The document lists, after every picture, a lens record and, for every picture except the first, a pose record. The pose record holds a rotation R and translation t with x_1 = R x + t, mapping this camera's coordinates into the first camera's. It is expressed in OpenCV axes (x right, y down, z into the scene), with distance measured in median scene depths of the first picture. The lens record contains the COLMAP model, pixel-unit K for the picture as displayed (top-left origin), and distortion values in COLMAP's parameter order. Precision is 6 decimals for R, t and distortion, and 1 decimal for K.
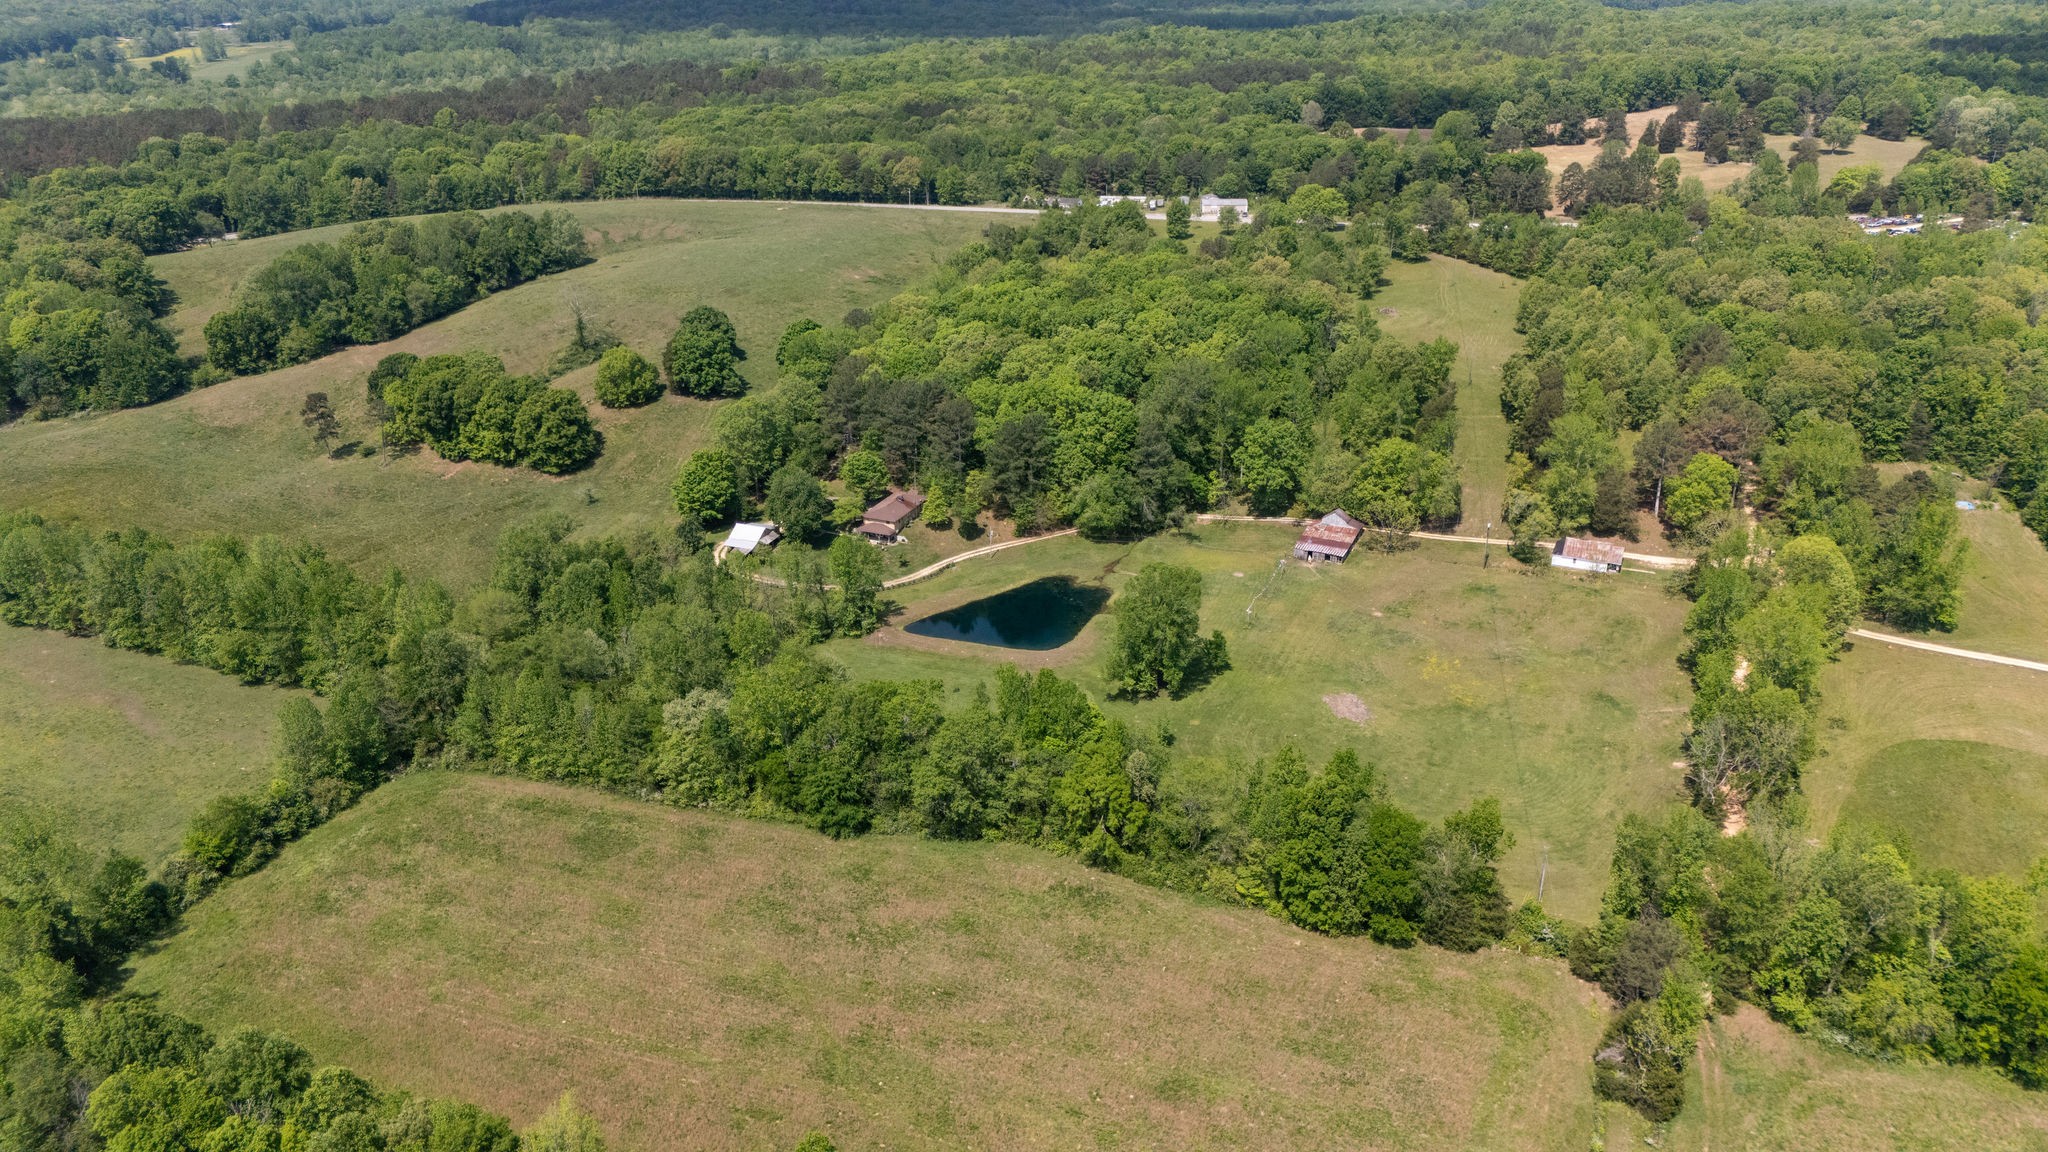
lens RADIAL K [[1502.3, 0, 1024.0], [0, 1502.3, 576.0], [0, 0, 1]] dist [0.070591, -0.069312]
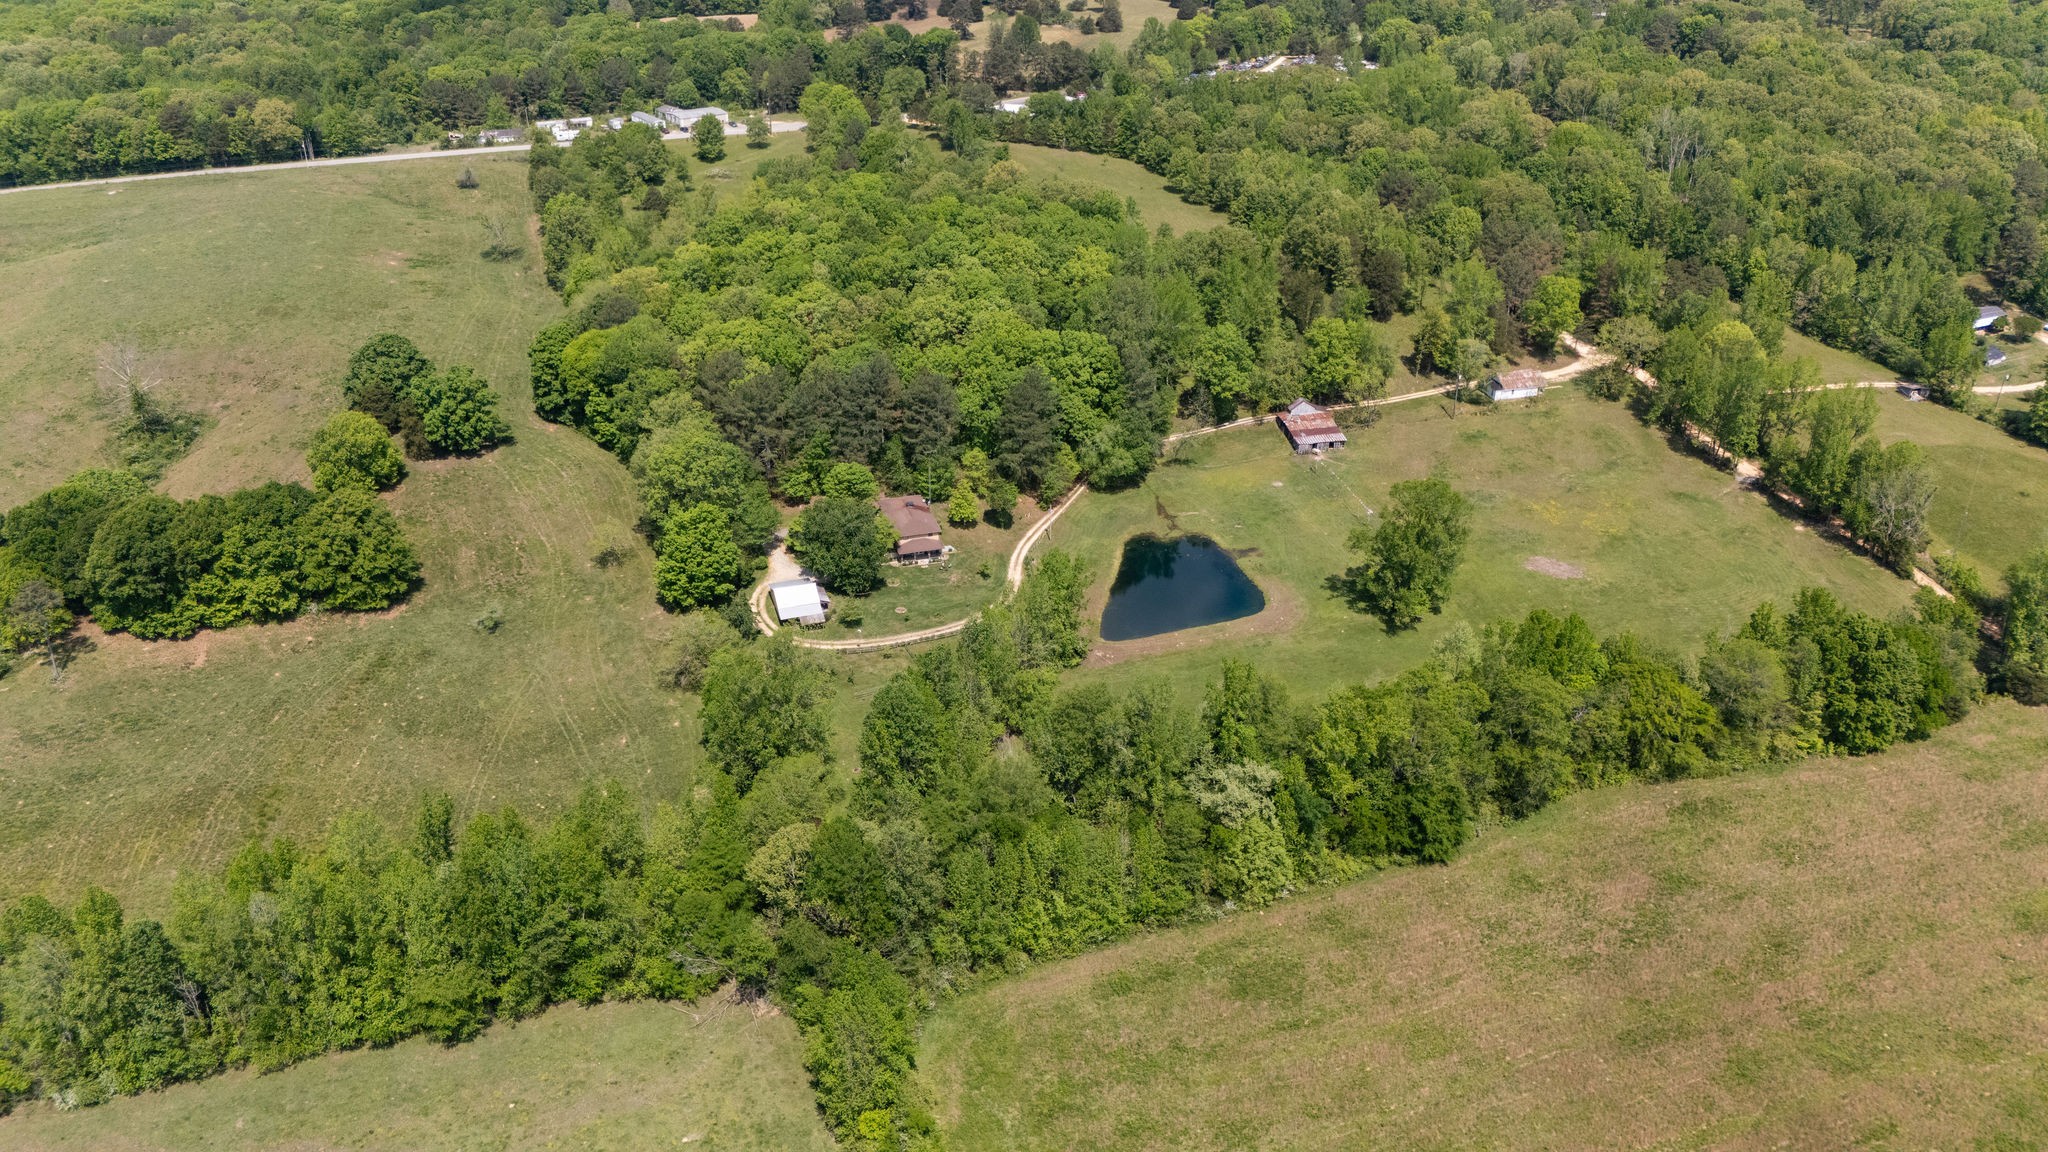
lens RADIAL K [[1502.3, 0, 1024.0], [0, 1502.3, 576.0], [0, 0, 1]] dist [0.070591, -0.069312]
pose [[0.765001, -0.291931, 0.574064, -0.384215], [0.250385, 0.956056, 0.152523, -0.091544], [-0.593364, 0.027056, 0.804479, 0.211917]]
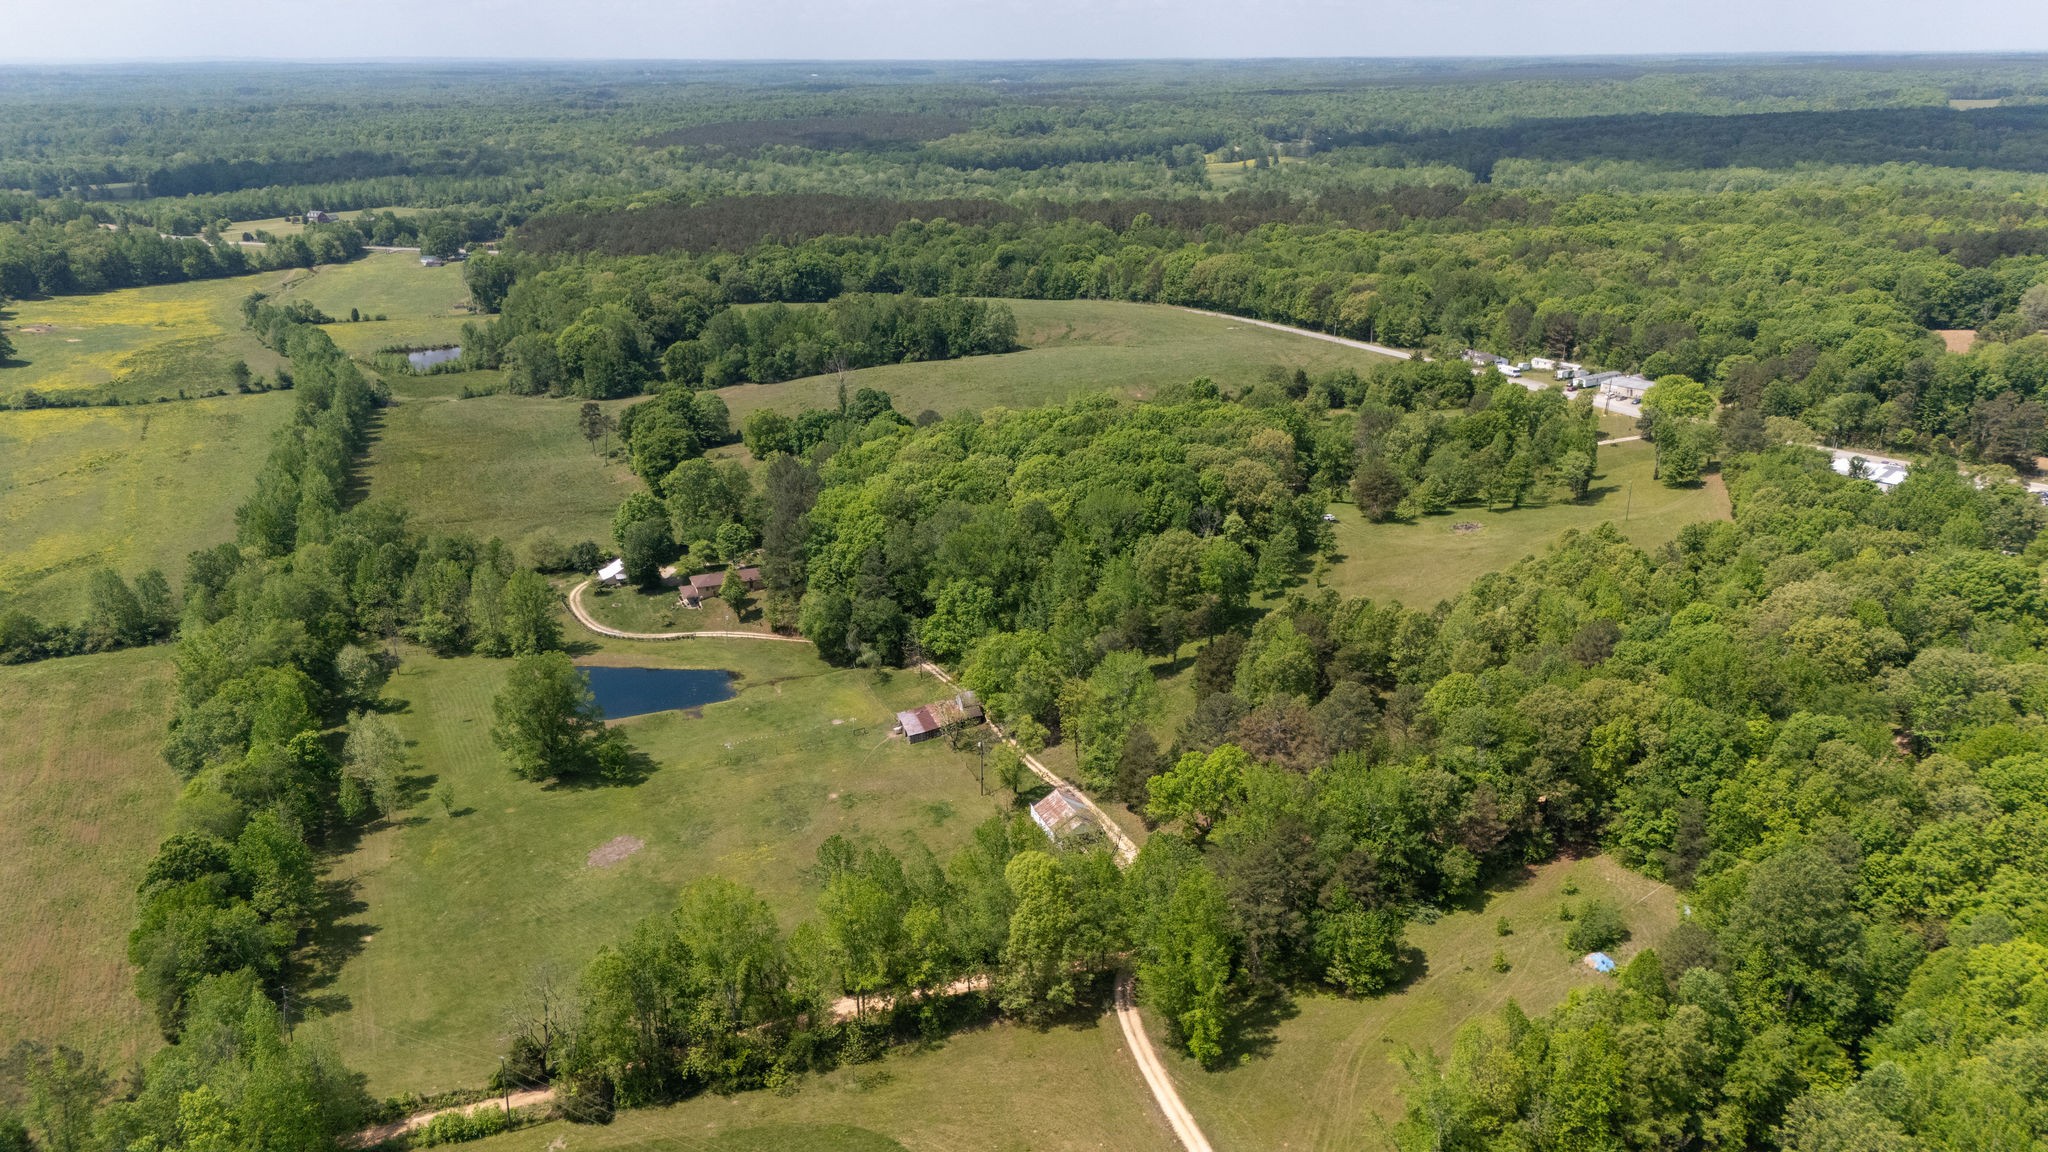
lens RADIAL K [[1502.3, 0, 1024.0], [0, 1502.3, 576.0], [0, 0, 1]] dist [0.070591, -0.069312]
pose [[0.713603, 0.233624, -0.660447, 0.563125], [-0.281019, 0.959041, 0.035611, -0.106051], [0.641715, 0.160186, 0.750028, 0.242963]]
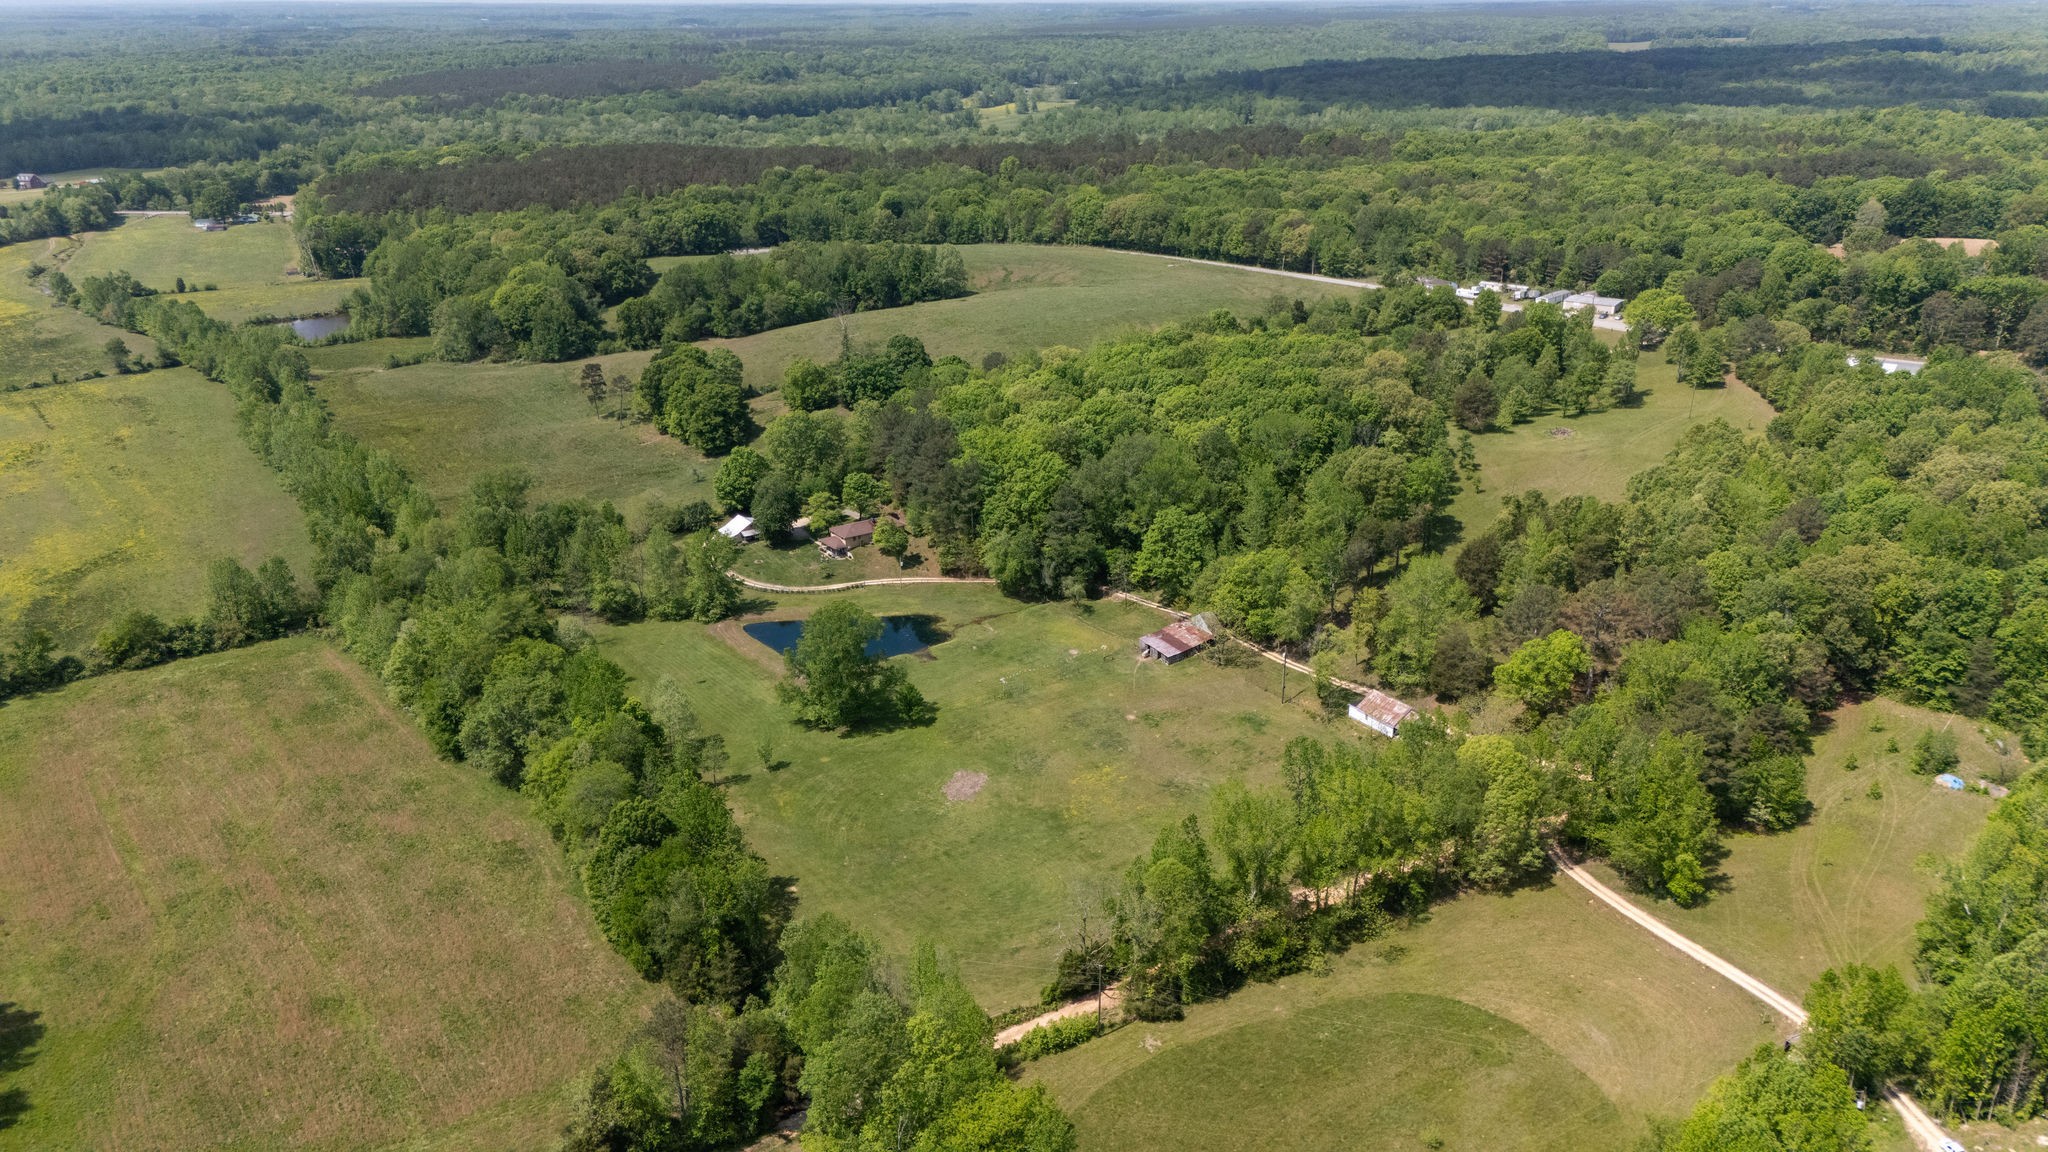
lens RADIAL K [[1502.3, 0, 1024.0], [0, 1502.3, 576.0], [0, 0, 1]] dist [0.070591, -0.069312]
pose [[0.843268, 0.196266, -0.500378, 0.401692], [-0.216872, 0.976046, 0.017355, -0.040083], [0.491798, 0.093883, 0.865633, 0.096599]]
